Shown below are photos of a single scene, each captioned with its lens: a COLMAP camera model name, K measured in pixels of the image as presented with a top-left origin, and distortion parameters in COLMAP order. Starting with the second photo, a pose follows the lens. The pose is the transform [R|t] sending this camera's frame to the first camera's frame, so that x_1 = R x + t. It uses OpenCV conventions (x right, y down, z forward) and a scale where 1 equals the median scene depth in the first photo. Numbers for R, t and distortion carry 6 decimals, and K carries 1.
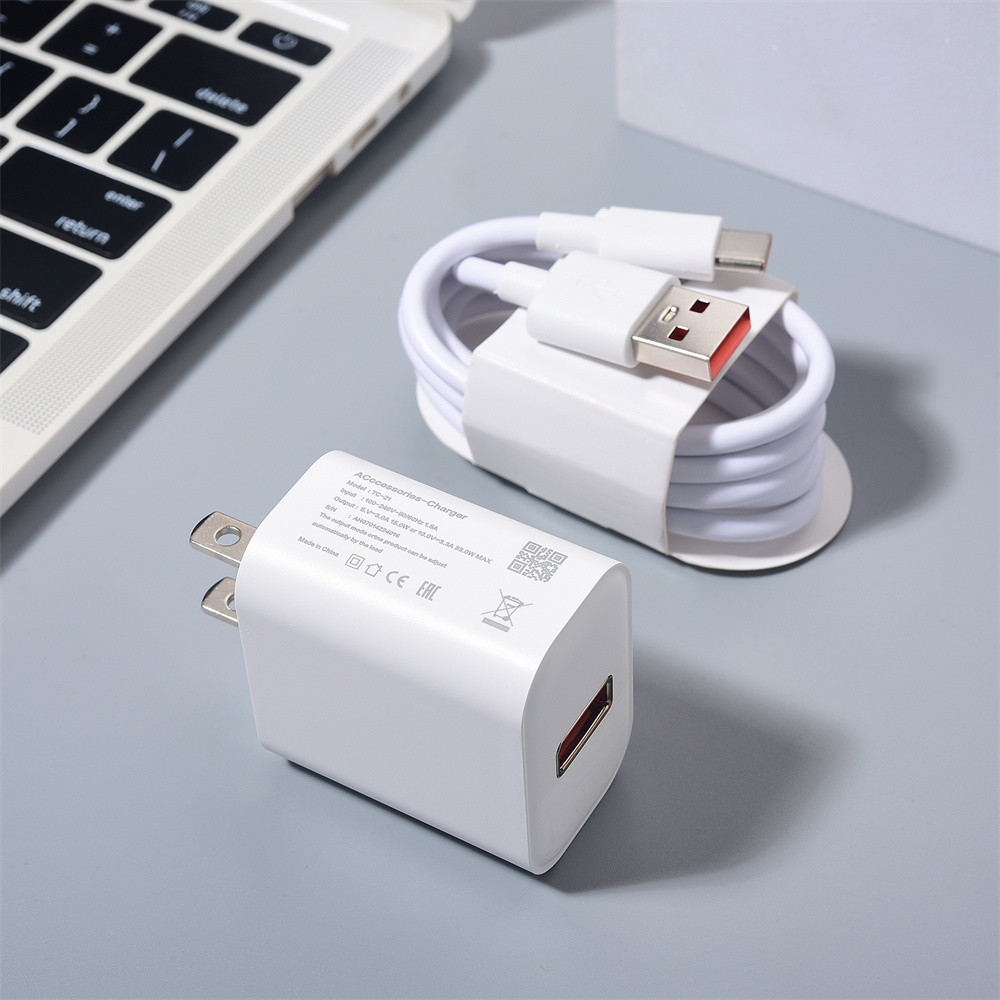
lens RADIAL K [[2661.8, 0, 500.0], [0, 2661.8, 500.0], [0, 0, 1]] dist [-0.061198, 0.174285]
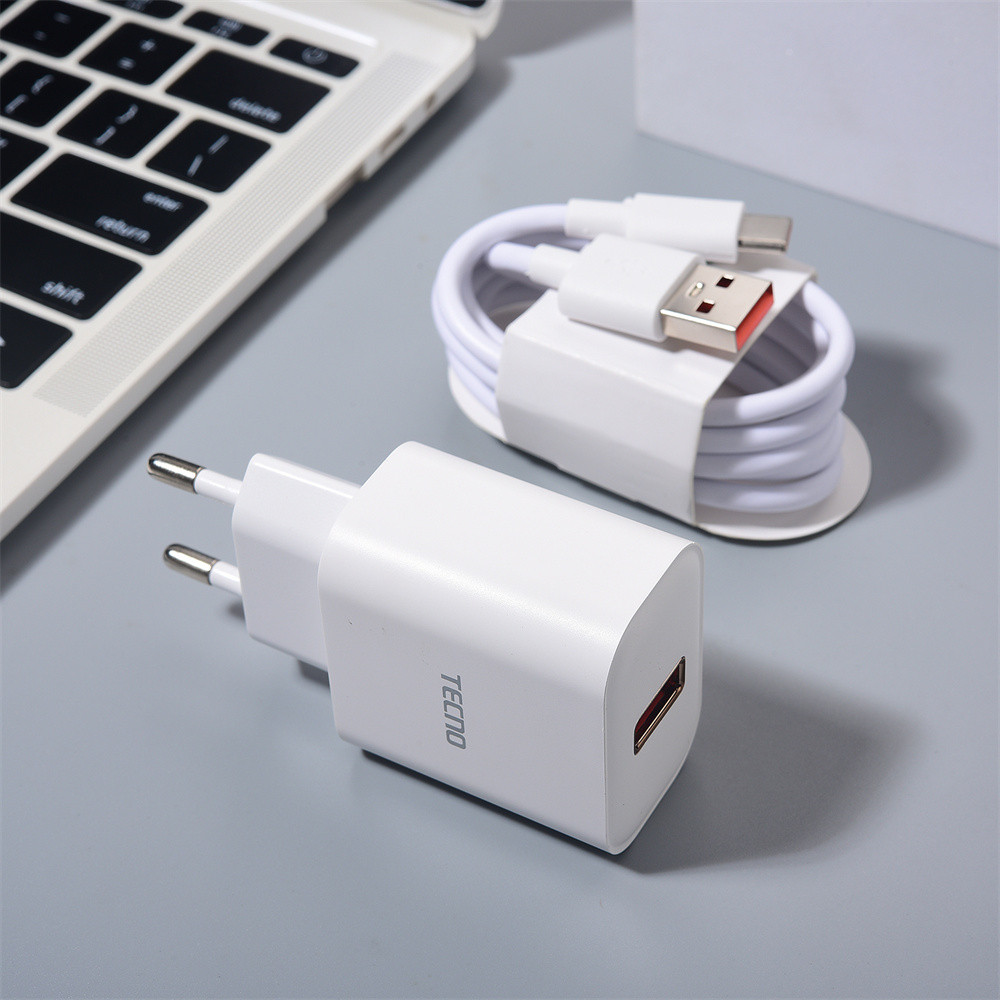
lens RADIAL K [[2661.8, 0, 500.0], [0, 2661.8, 500.0], [0, 0, 1]] dist [-0.061198, 0.174285]
pose [[0.999968, -0.004328, 0.006774, -0.018755], [0.004634, 0.998938, -0.045838, 0.055137], [-0.006569, 0.045868, 0.998926, -0.031691]]
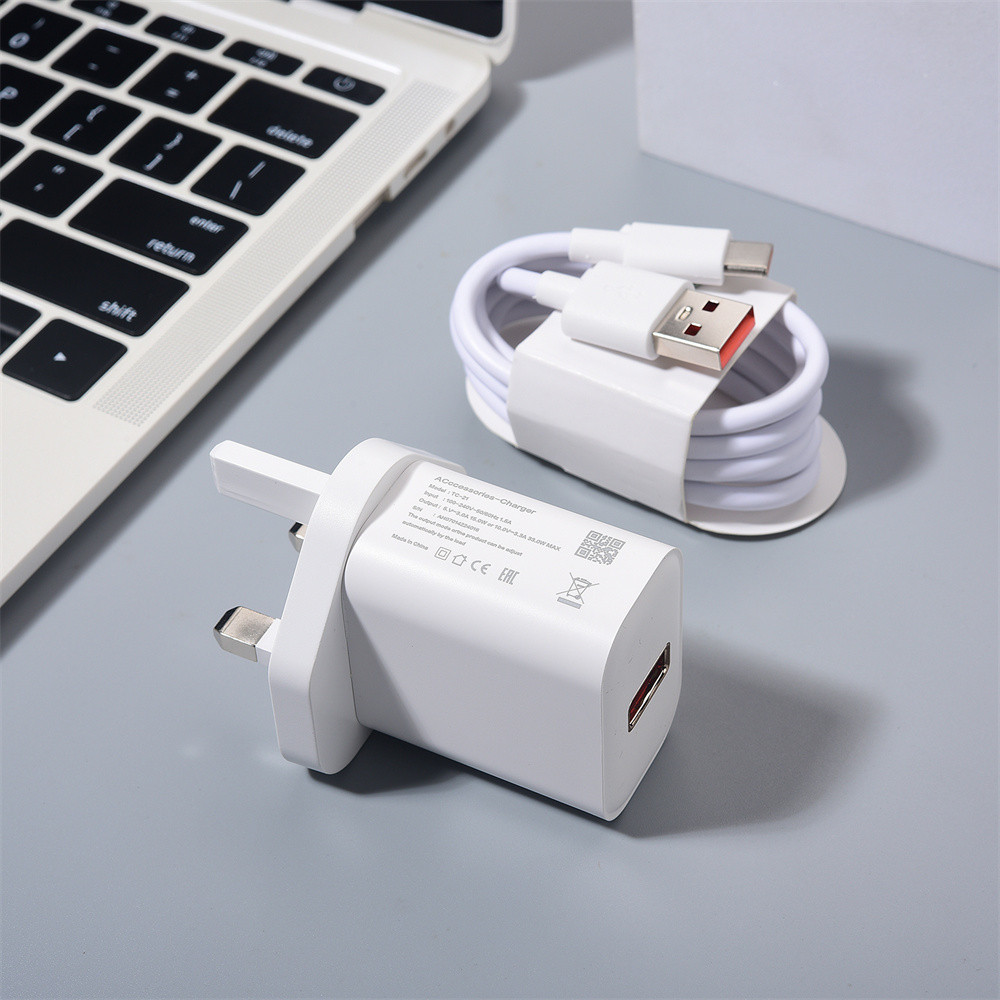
lens RADIAL K [[2661.8, 0, 500.0], [0, 2661.8, 500.0], [0, 0, 1]] dist [-0.061198, 0.174285]
pose [[0.999872, -0.011425, -0.011161, -0.004444], [0.011239, 0.999800, -0.016549, 0.027629], [0.011348, 0.016422, 0.999801, -0.147309]]
